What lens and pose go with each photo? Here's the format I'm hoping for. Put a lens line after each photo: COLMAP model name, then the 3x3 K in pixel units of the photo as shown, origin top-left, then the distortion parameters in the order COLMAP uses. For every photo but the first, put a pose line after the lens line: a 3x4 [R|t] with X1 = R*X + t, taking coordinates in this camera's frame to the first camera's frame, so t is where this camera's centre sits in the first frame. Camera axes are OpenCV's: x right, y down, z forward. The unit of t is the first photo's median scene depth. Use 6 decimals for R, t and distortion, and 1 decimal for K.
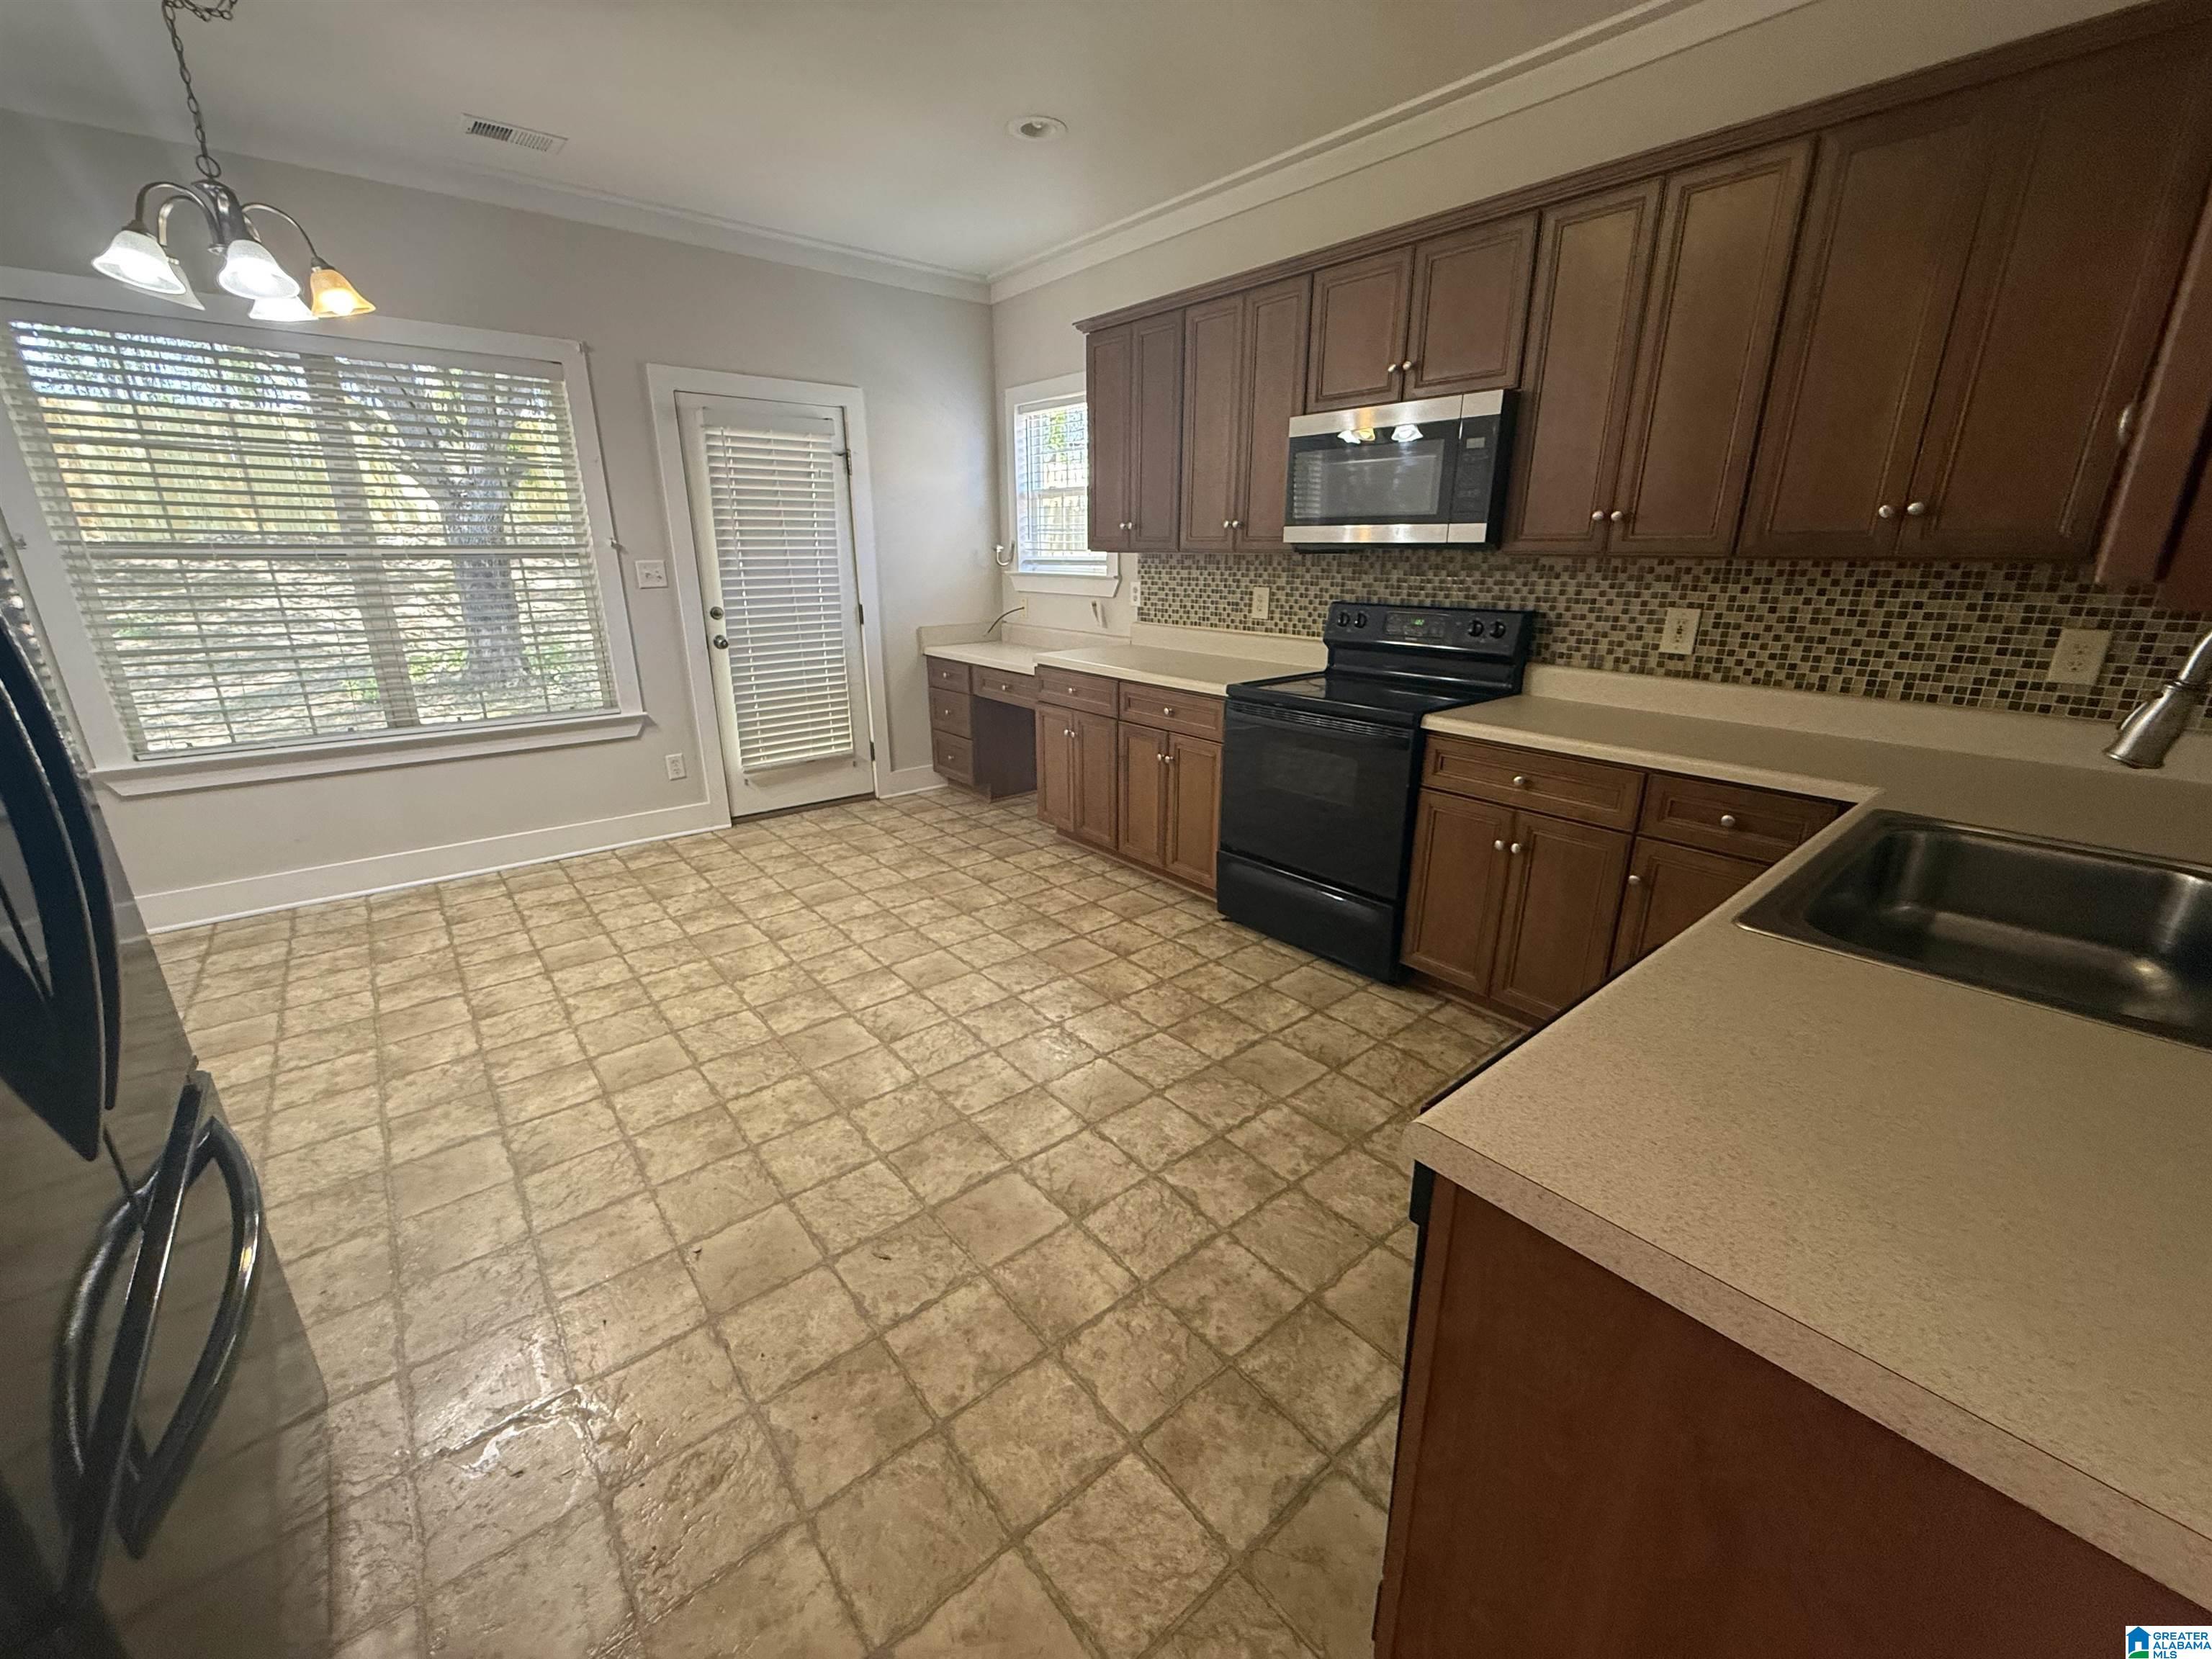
lens RADIAL K [[884.5, 0, 1108.3], [0, 884.5, 833.9], [0, 0, 1]] dist [-0.002259, -0.000193]
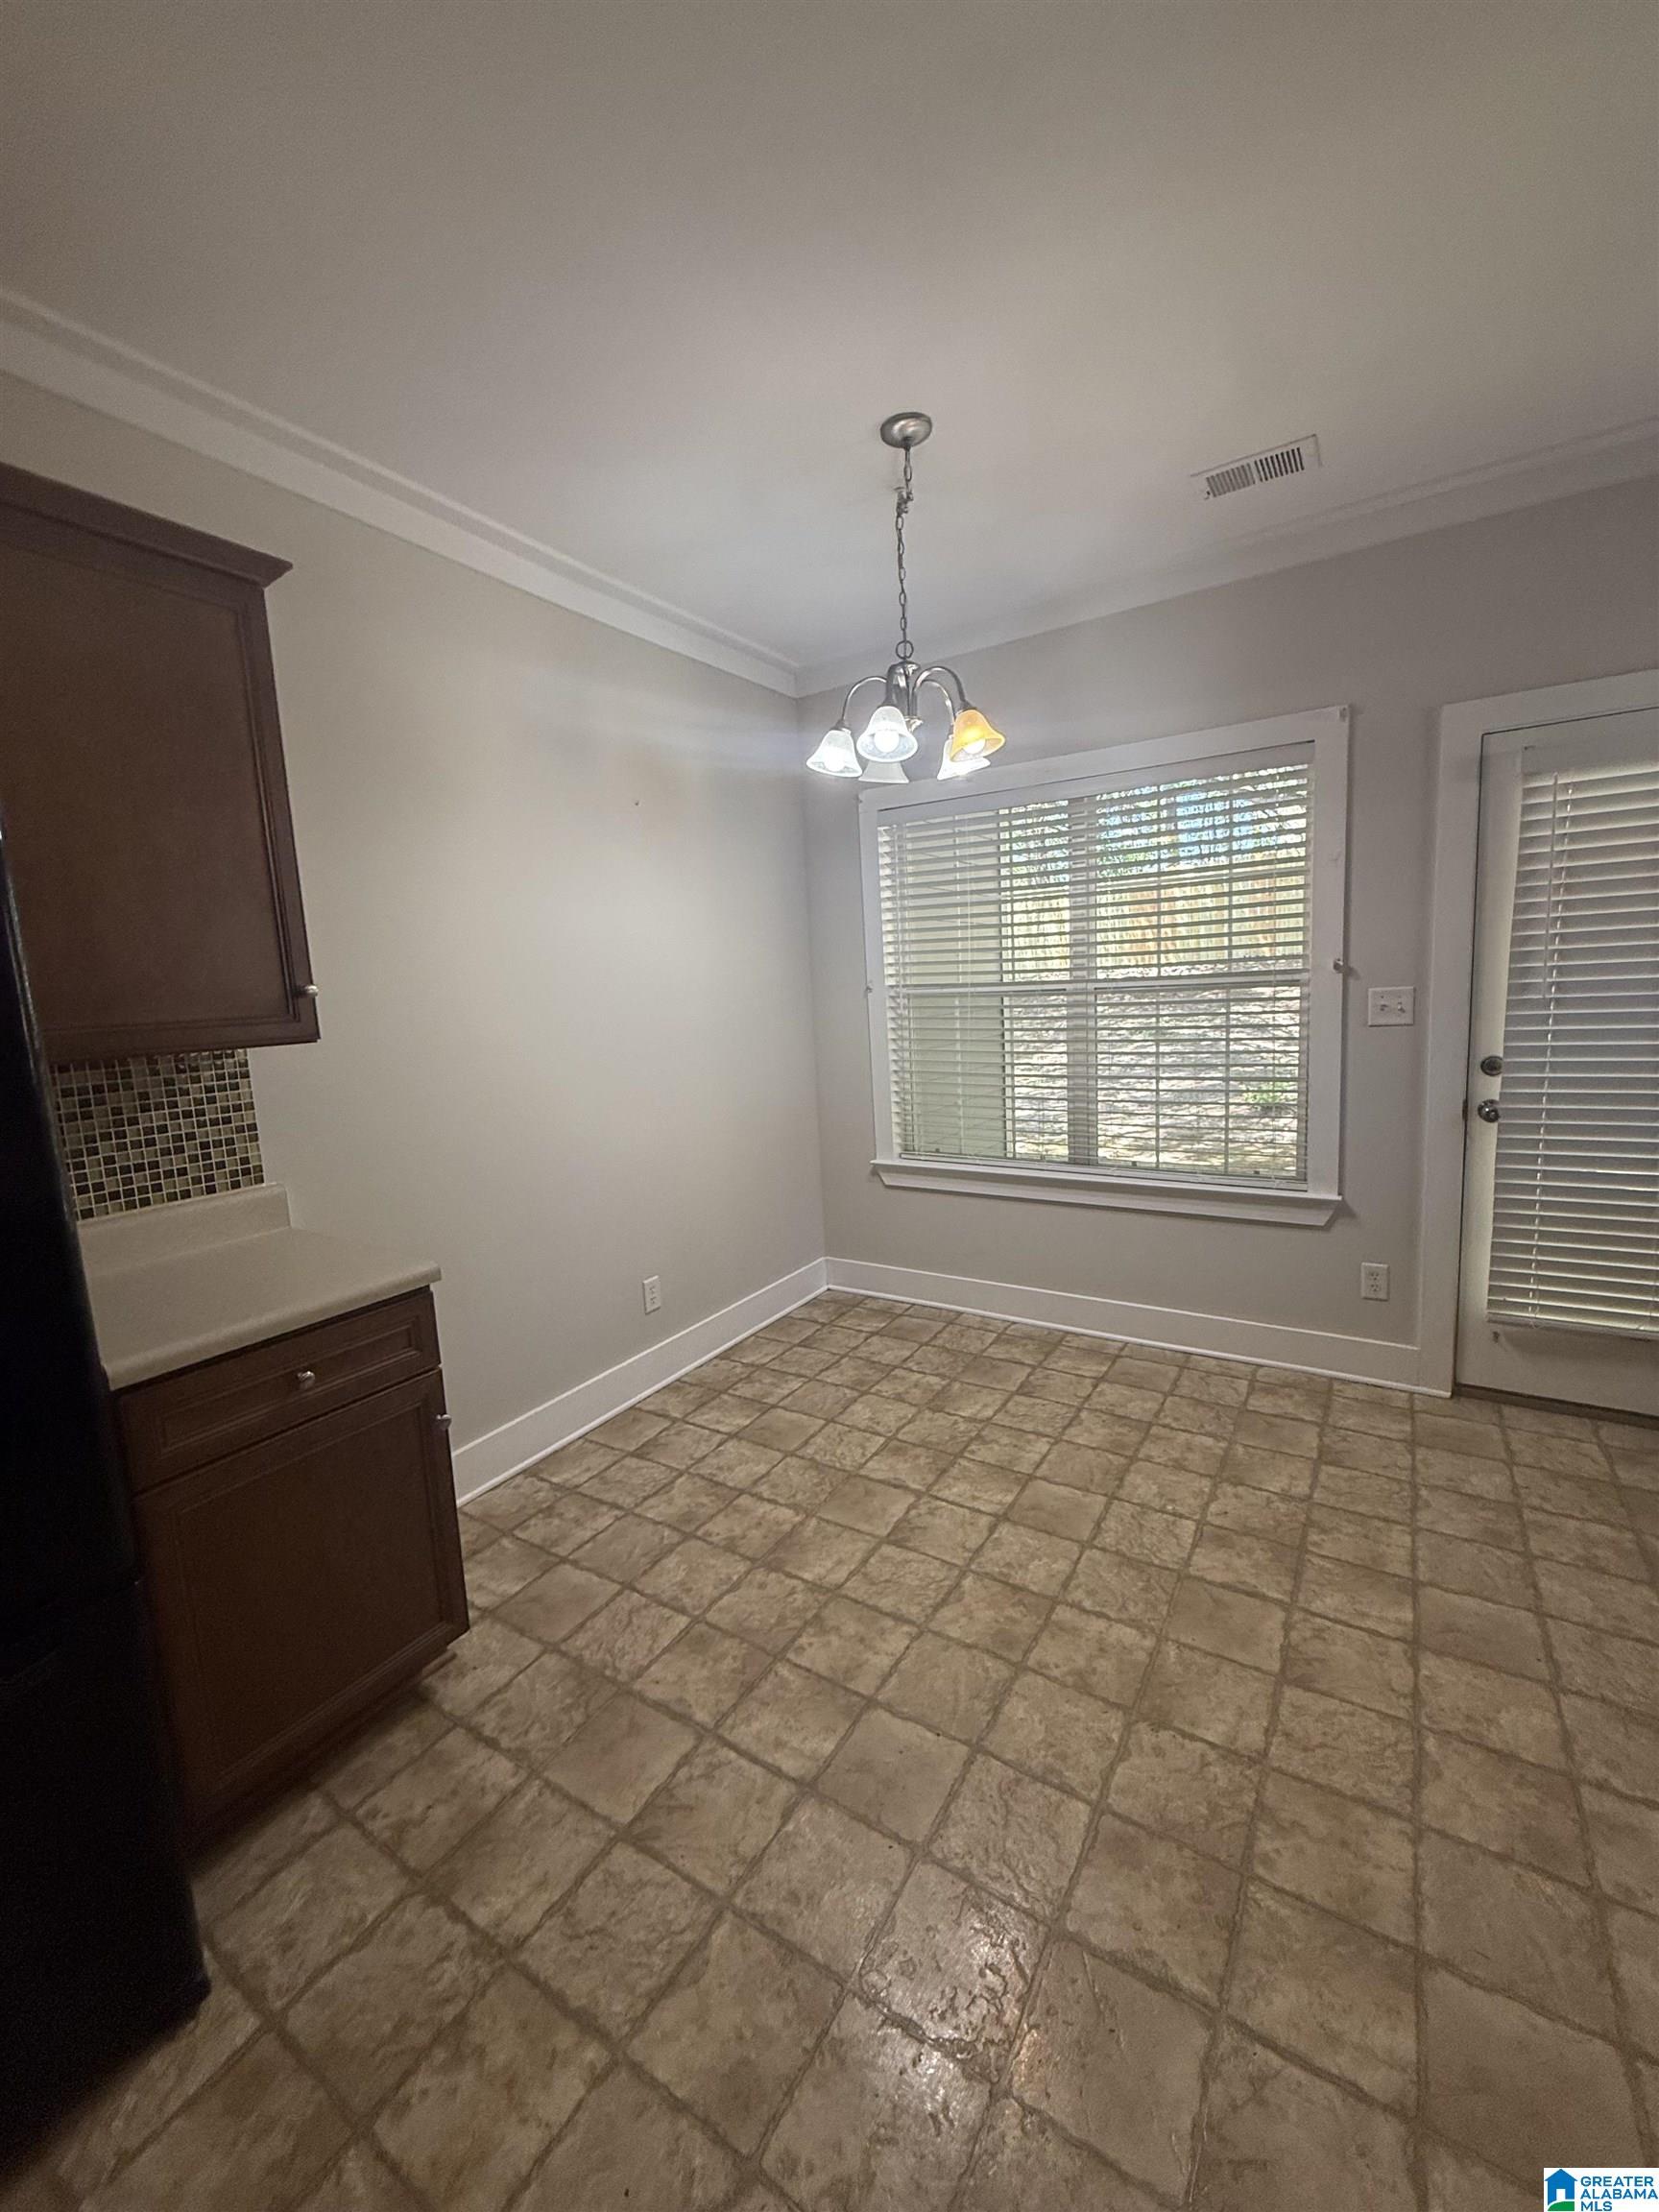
lens RADIAL K [[884.5, 0, 822.2], [0, 884.5, 1101.1], [0, 0, 1]] dist [-0.002259, -0.000193]
pose [[0.300277, 0.107034, -0.947828, 0.008778], [-0.247452, 0.968405, 0.030964, -0.139005], [0.921196, 0.225244, 0.317276, 0.405274]]
